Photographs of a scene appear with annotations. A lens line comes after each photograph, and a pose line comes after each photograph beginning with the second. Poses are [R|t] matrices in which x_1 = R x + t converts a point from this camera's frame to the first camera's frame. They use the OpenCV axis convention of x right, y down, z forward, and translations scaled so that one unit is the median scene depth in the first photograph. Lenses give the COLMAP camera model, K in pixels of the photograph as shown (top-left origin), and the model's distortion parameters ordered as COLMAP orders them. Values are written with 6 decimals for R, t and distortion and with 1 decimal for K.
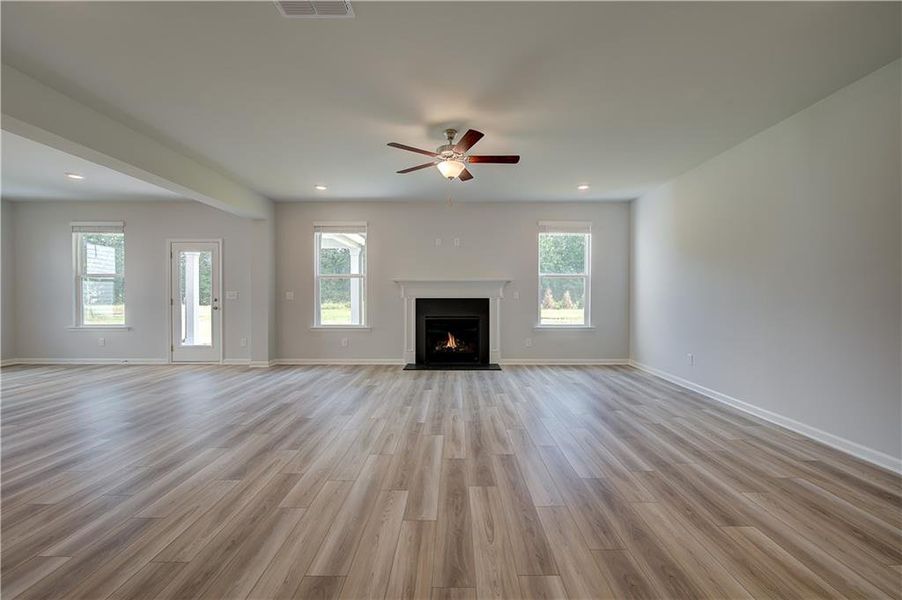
lens RADIAL K [[386.6, 0, 453.6], [0, 386.6, 298.4], [0, 0, 1]] dist [0.003370, 0.000152]
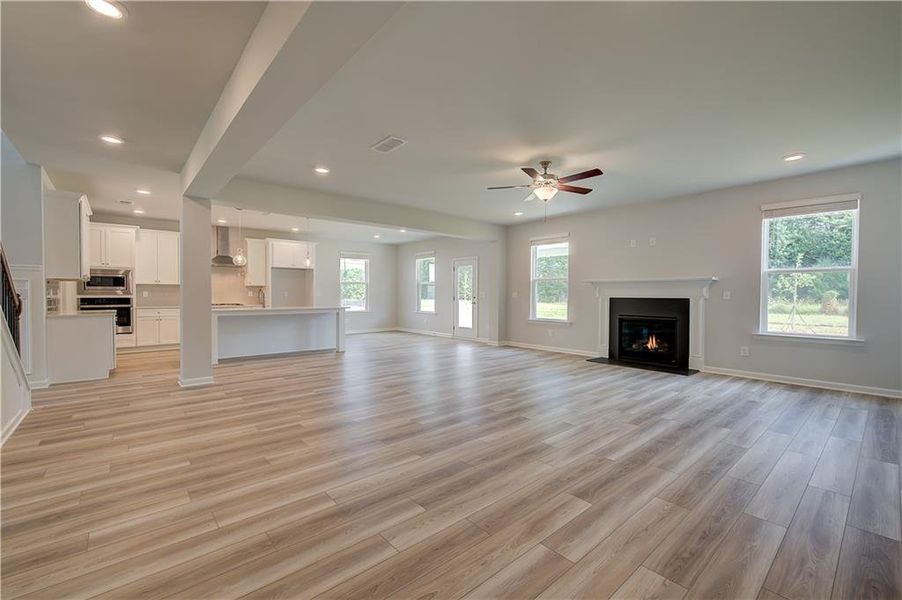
lens RADIAL K [[350.5, 0, 449.2], [0, 350.5, 300.5], [0, 0, 1]] dist [-0.001540, -0.000025]
pose [[0.683637, 0.014417, -0.729680, 0.310265], [-0.008219, 0.999894, 0.012056, -0.000633], [0.729776, -0.002244, 0.683682, 0.004907]]
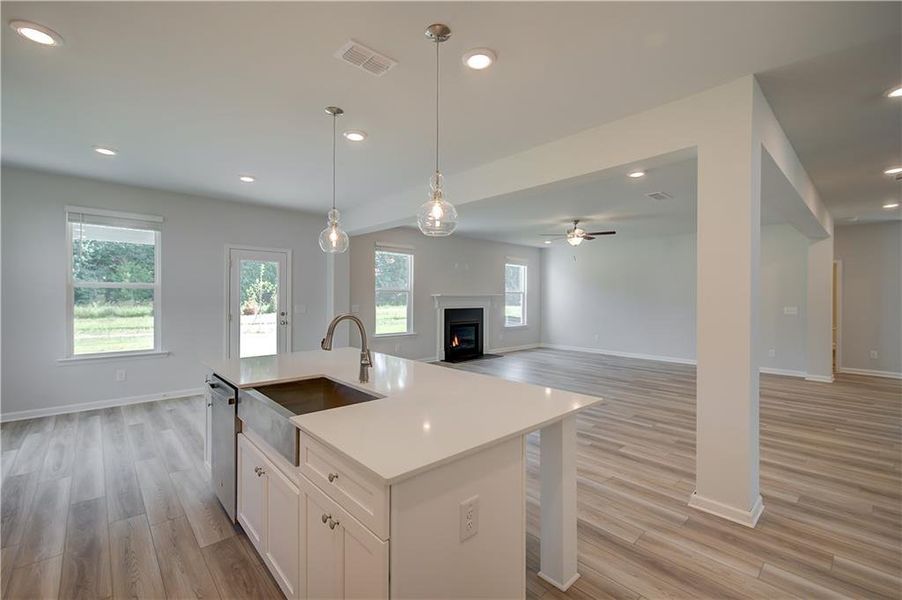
lens RADIAL K [[400.8, 0, 451.0], [0, 400.8, 300.0], [0, 0, 1]] dist [-0.004655, -0.000465]
pose [[0.731933, -0.001569, 0.681375, -0.991039], [-0.000051, 0.999997, 0.002358, -0.032449], [-0.681377, -0.001761, 0.731931, 0.009245]]
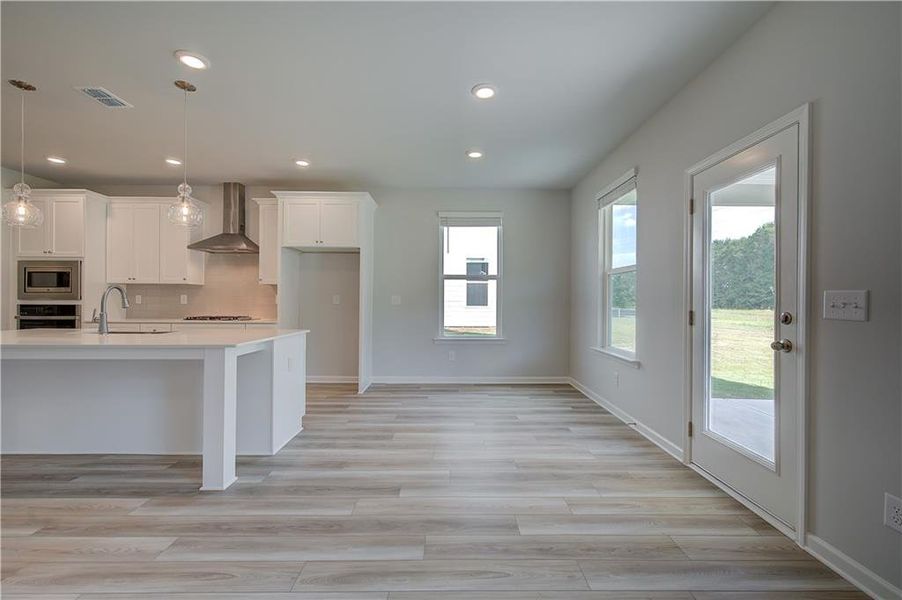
lens RADIAL K [[376.9, 0, 451.0], [0, 376.9, 300.0], [0, 0, 1]] dist [0.006027, -0.000260]
pose [[0.033754, 0.002774, -0.999426, -0.343300], [-0.012486, 0.999919, 0.002353, -0.007835], [0.999352, 0.012399, 0.033786, 0.716889]]
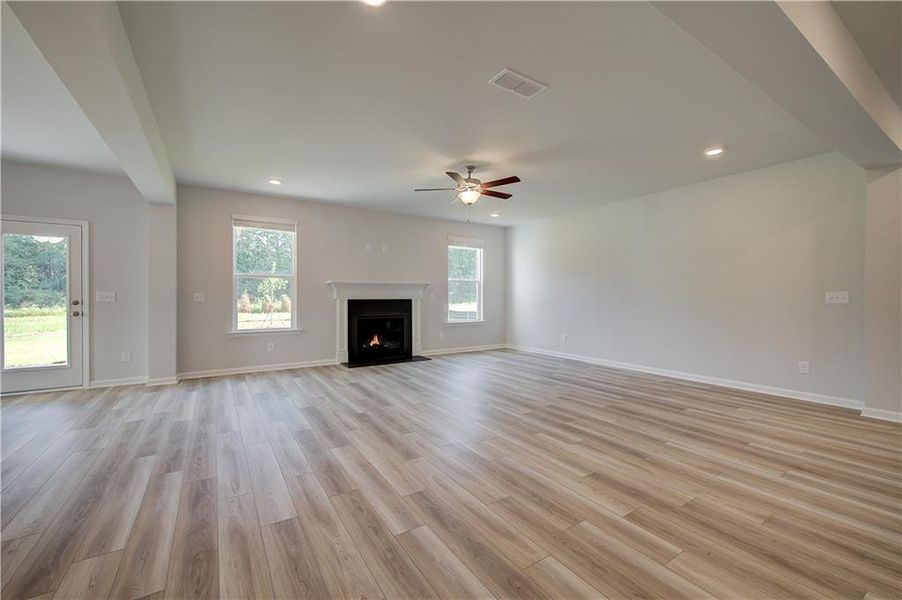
lens RADIAL K [[370.1, 0, 458.4], [0, 370.1, 299.5], [0, 0, 1]] dist [-0.002448, -0.000200]
pose [[0.836930, -0.004458, 0.547292, -0.393087], [0.004239, 0.999990, 0.001663, -0.000579], [-0.547294, 0.000928, 0.836940, 0.006454]]
